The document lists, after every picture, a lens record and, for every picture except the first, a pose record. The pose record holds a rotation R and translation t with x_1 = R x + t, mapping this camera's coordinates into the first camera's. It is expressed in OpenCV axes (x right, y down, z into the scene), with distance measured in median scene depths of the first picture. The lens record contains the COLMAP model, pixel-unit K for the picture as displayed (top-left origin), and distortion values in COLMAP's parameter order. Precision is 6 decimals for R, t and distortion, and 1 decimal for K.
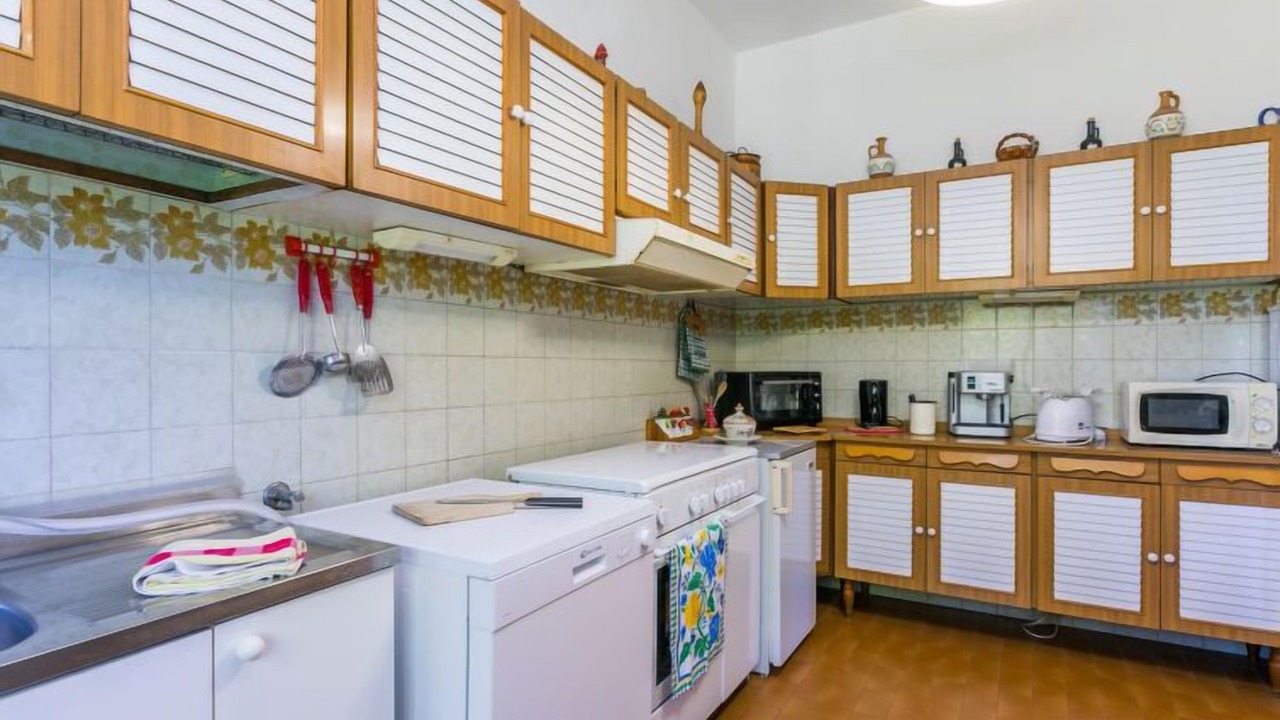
lens RADIAL K [[661.4, 0, 647.8], [0, 661.4, 362.0], [0, 0, 1]] dist [-0.002036, 0.000100]
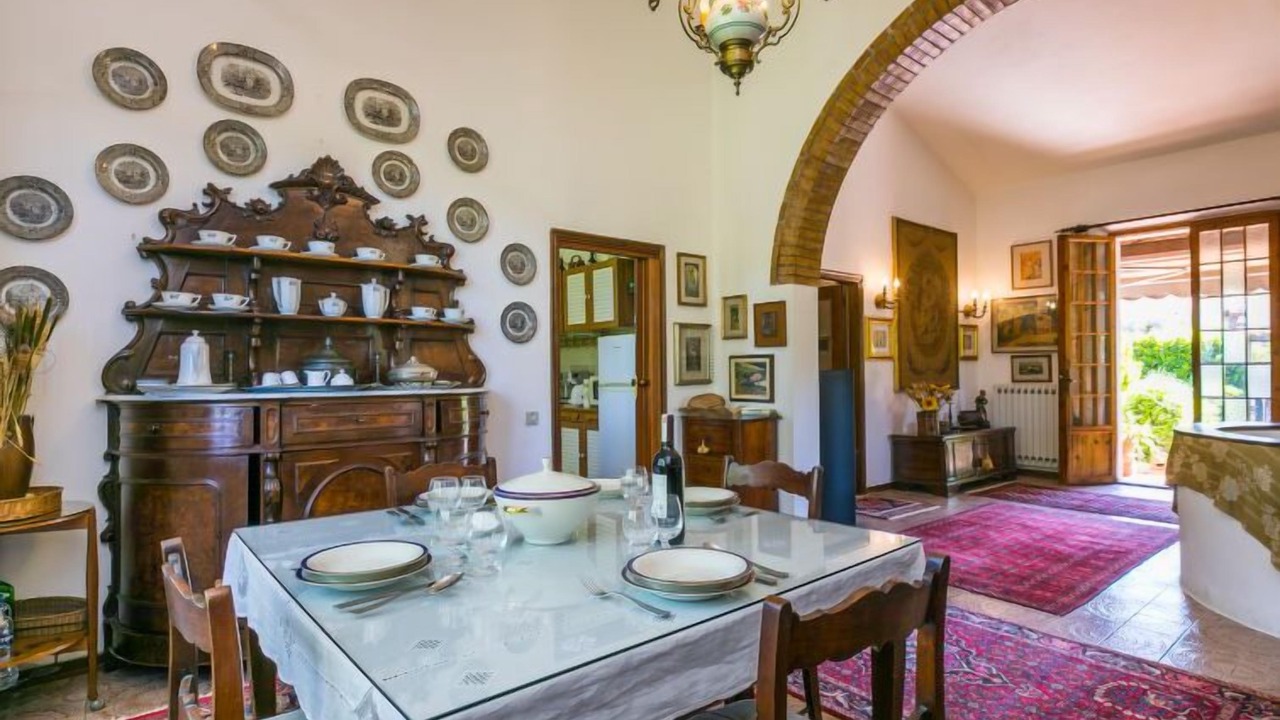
lens RADIAL K [[649.6, 0, 640.0], [0, 649.6, 360.0], [0, 0, 1]] dist [0.045238, 0.000353]
pose [[0.938592, -0.015294, -0.344691, 1.197628], [0.013532, 0.999880, -0.007519, -0.002596], [0.344764, 0.002393, 0.938686, -0.672453]]
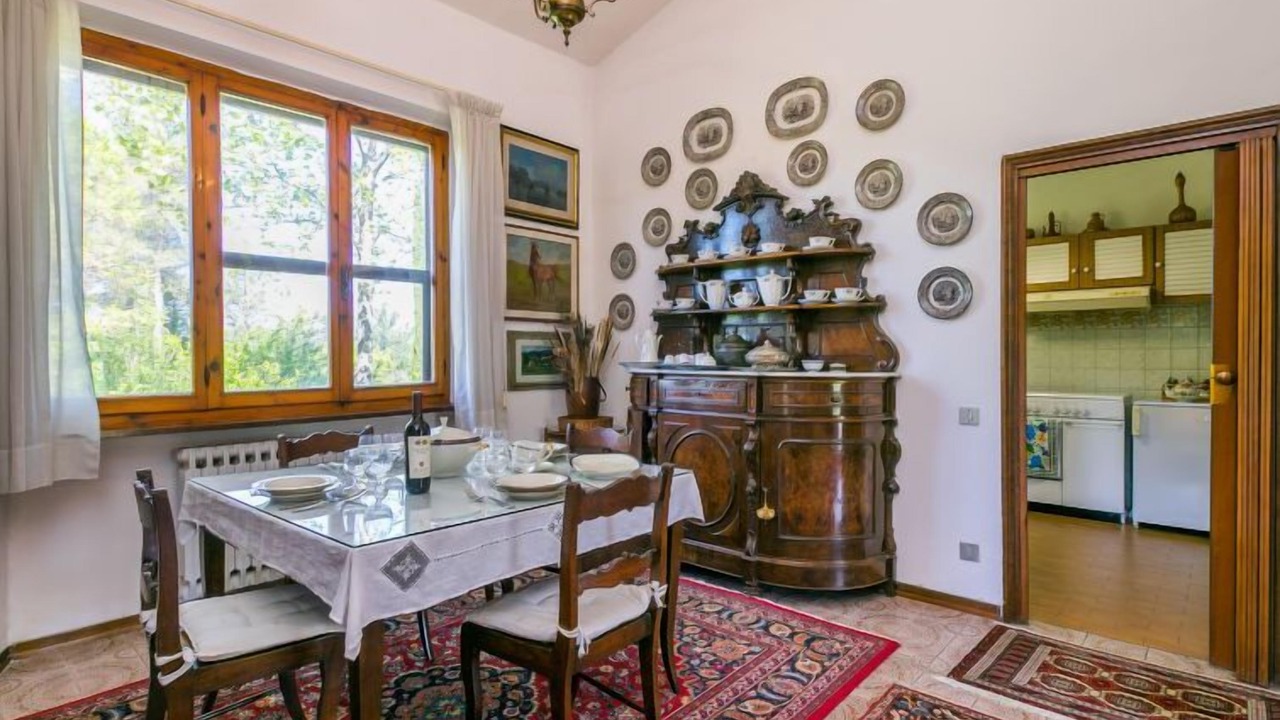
lens RADIAL K [[679.8, 0, 632.9], [0, 679.8, 360.4], [0, 0, 1]] dist [0.000207, 0.000375]
pose [[-0.194761, 0.006680, -0.980828, 1.585176], [0.010777, 0.999931, 0.004670, 0.003776], [0.980792, -0.009660, -0.194819, 0.021679]]
